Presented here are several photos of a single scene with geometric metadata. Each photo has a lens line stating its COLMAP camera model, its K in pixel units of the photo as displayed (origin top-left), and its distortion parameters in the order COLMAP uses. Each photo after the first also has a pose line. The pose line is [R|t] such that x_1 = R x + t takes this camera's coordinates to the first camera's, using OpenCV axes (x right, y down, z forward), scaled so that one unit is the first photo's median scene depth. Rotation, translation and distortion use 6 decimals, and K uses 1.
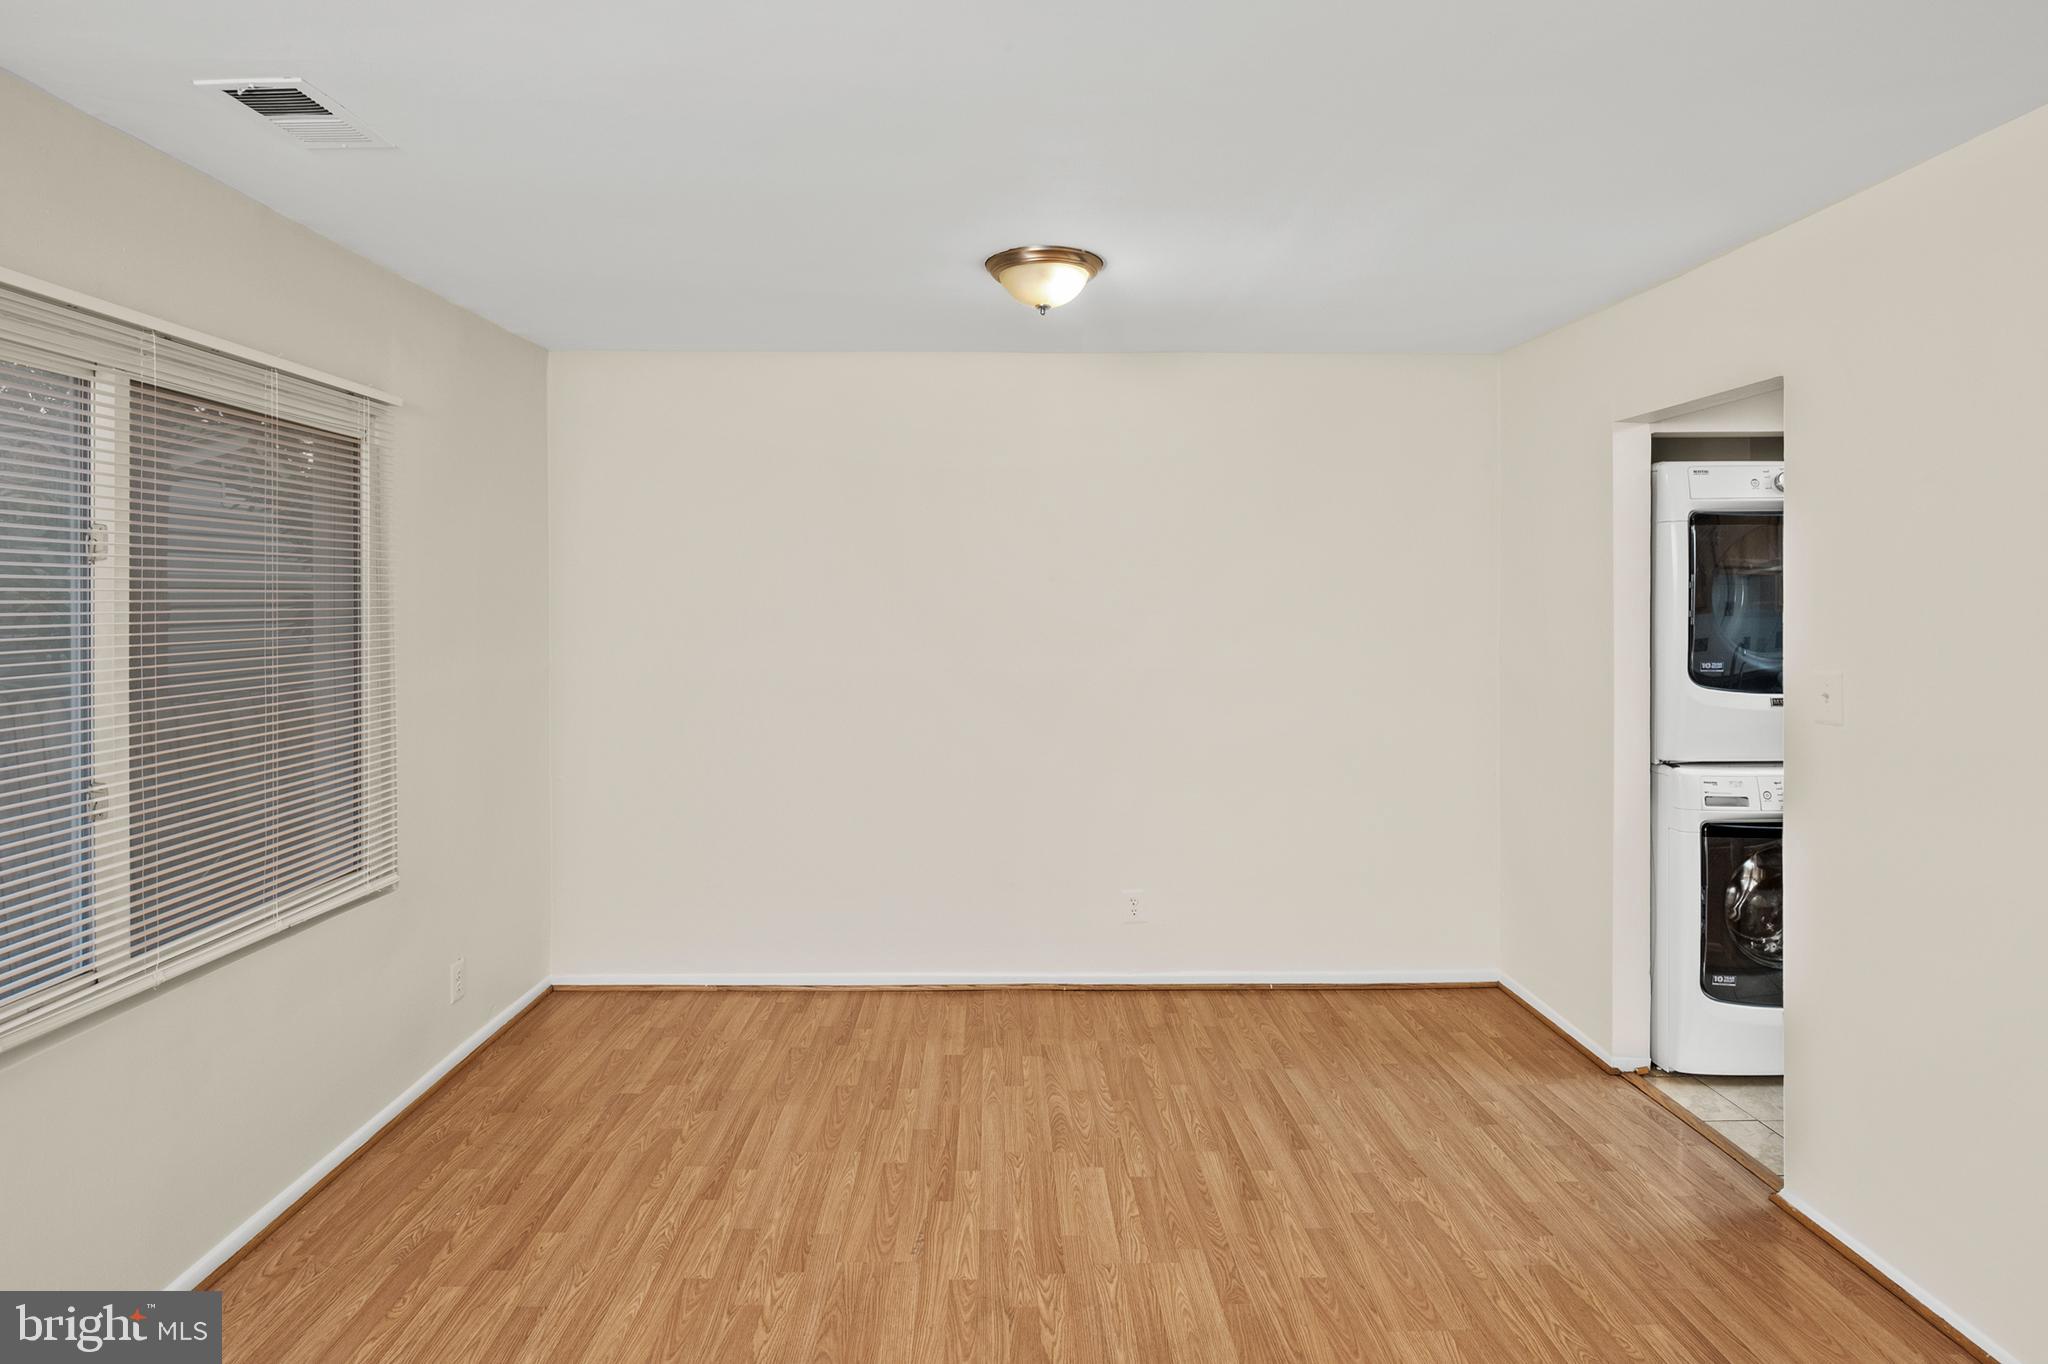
lens RADIAL K [[1119.4, 0, 1026.1], [0, 1119.4, 597.5], [0, 0, 1]] dist [0.000560, -0.002323]
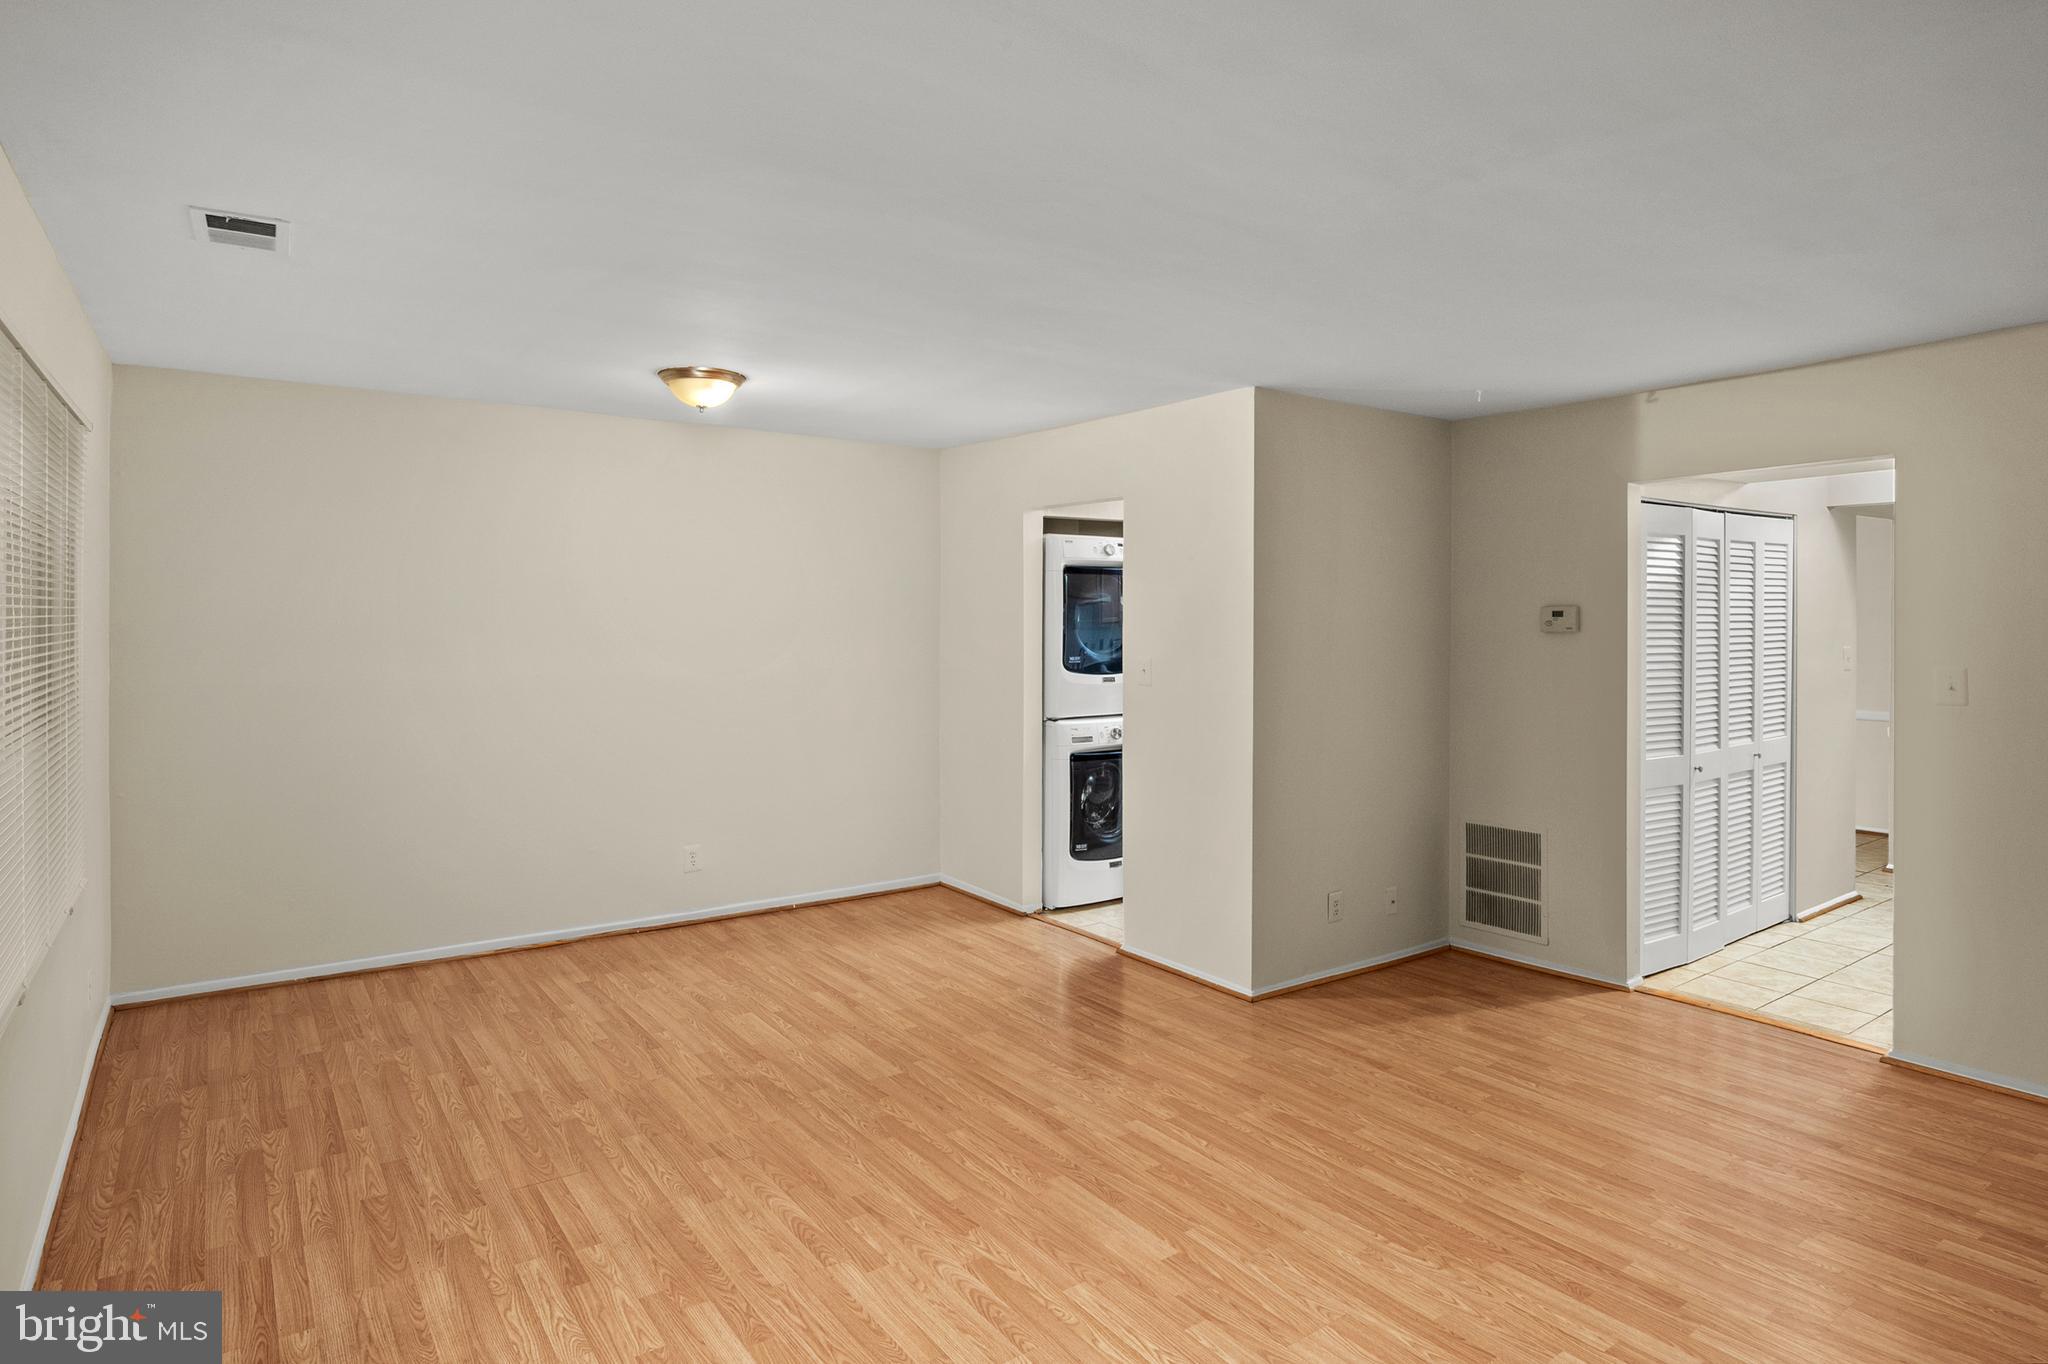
lens RADIAL K [[1119.4, 0, 1026.1], [0, 1119.4, 597.5], [0, 0, 1]] dist [0.000560, -0.002323]
pose [[0.827912, 0.011876, 0.560733, -0.417139], [-0.004397, 0.999883, -0.014685, -0.005347], [-0.560841, 0.009692, 0.827867, -0.366846]]
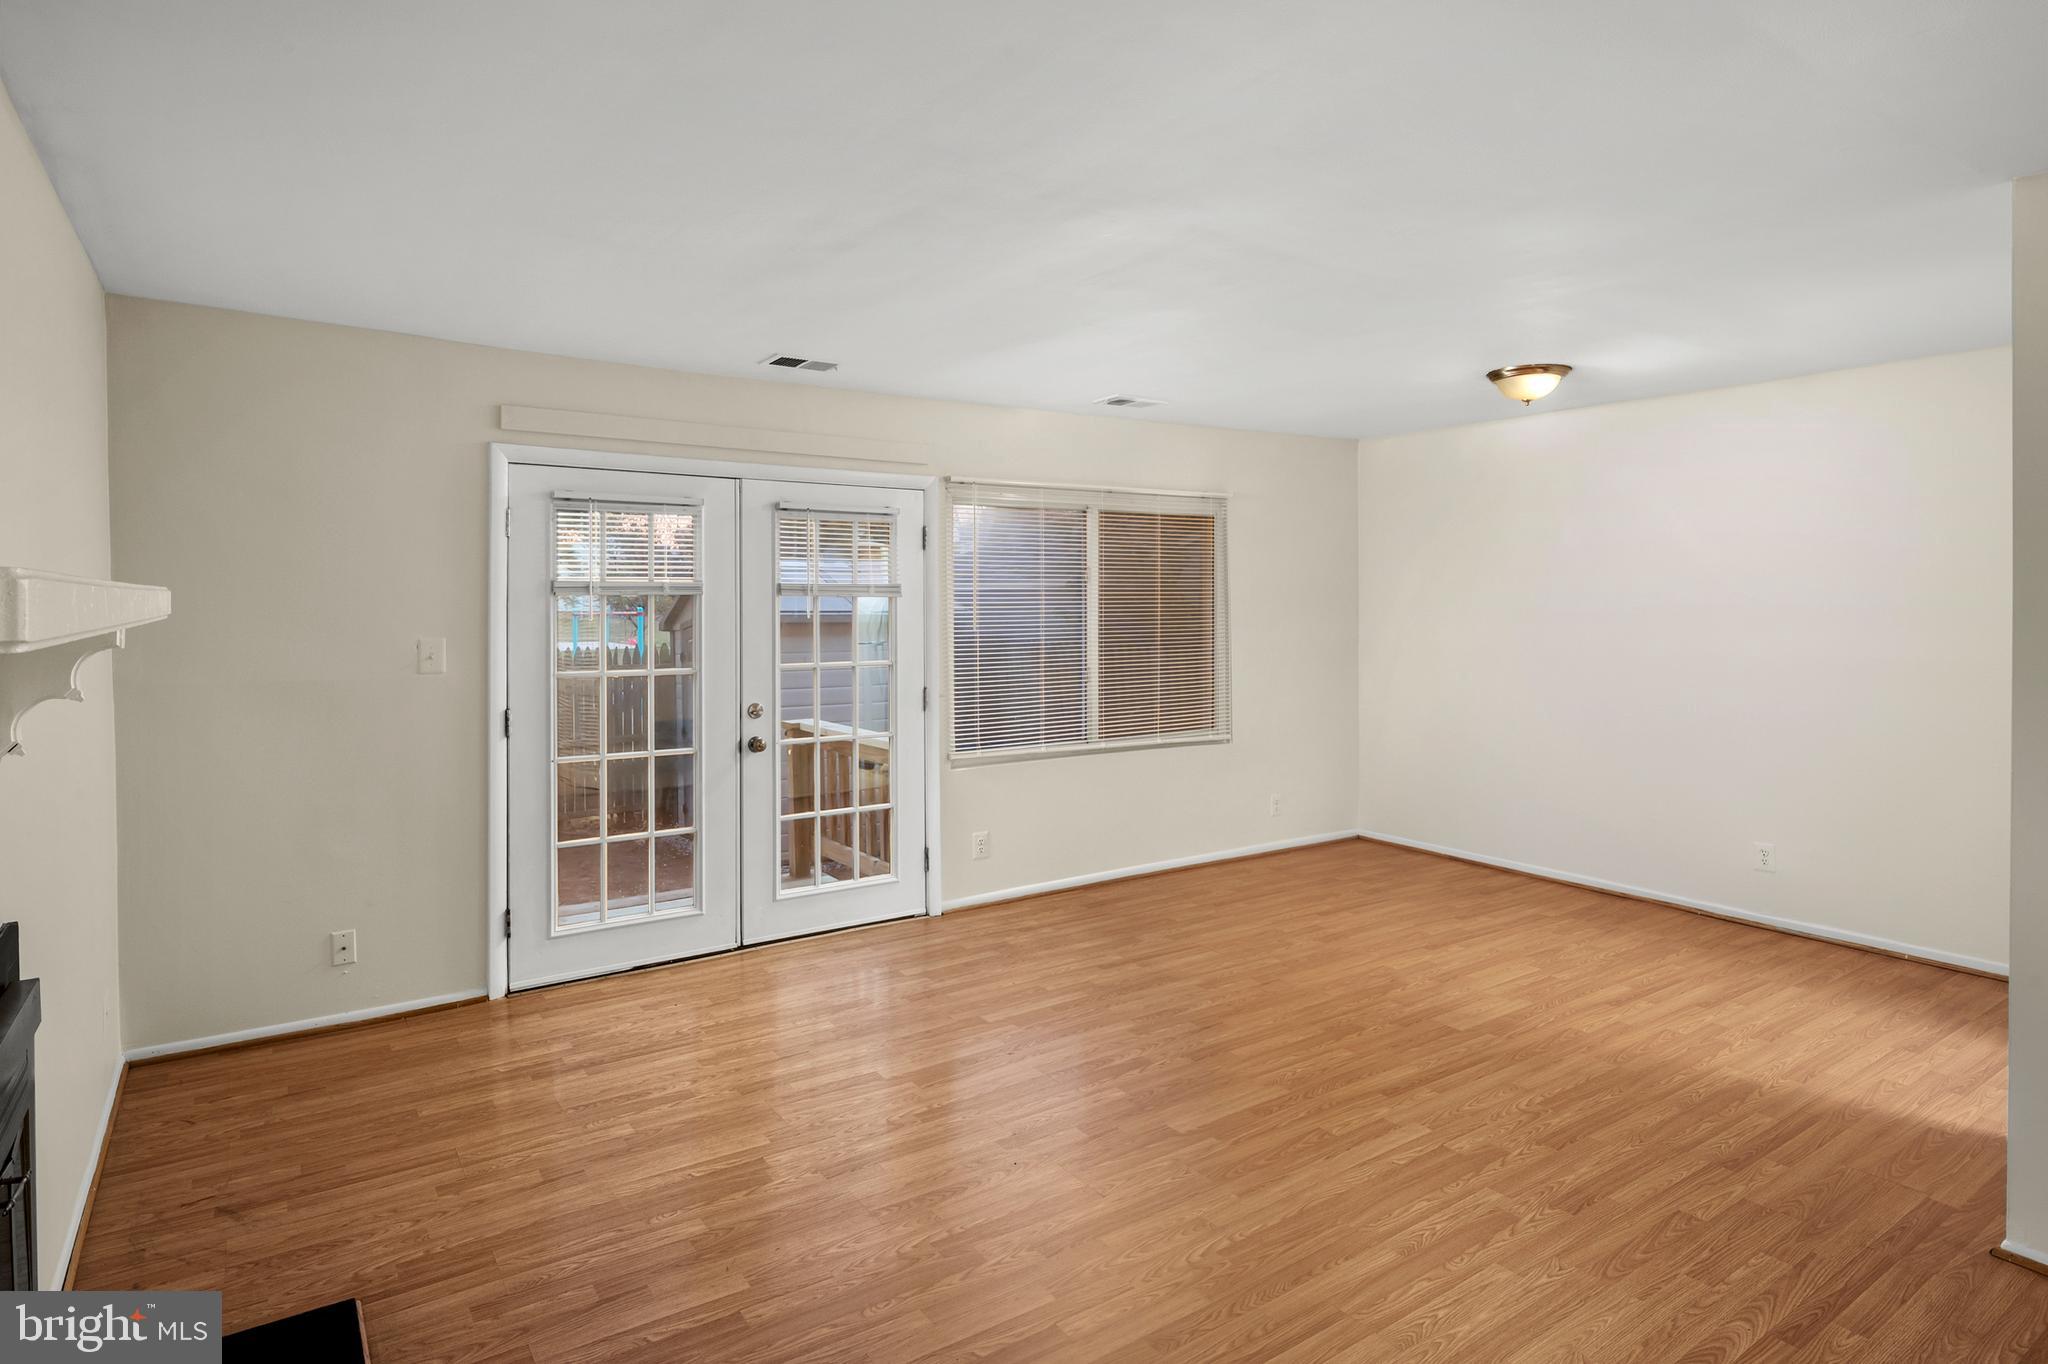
lens RADIAL K [[1119.4, 0, 1026.1], [0, 1119.4, 597.5], [0, 0, 1]] dist [0.000560, -0.002323]
pose [[0.550133, -0.002126, -0.835075, 0.875252], [0.003962, 0.999992, 0.000064, 0.002923], [0.835068, -0.003344, 0.550137, -0.381724]]
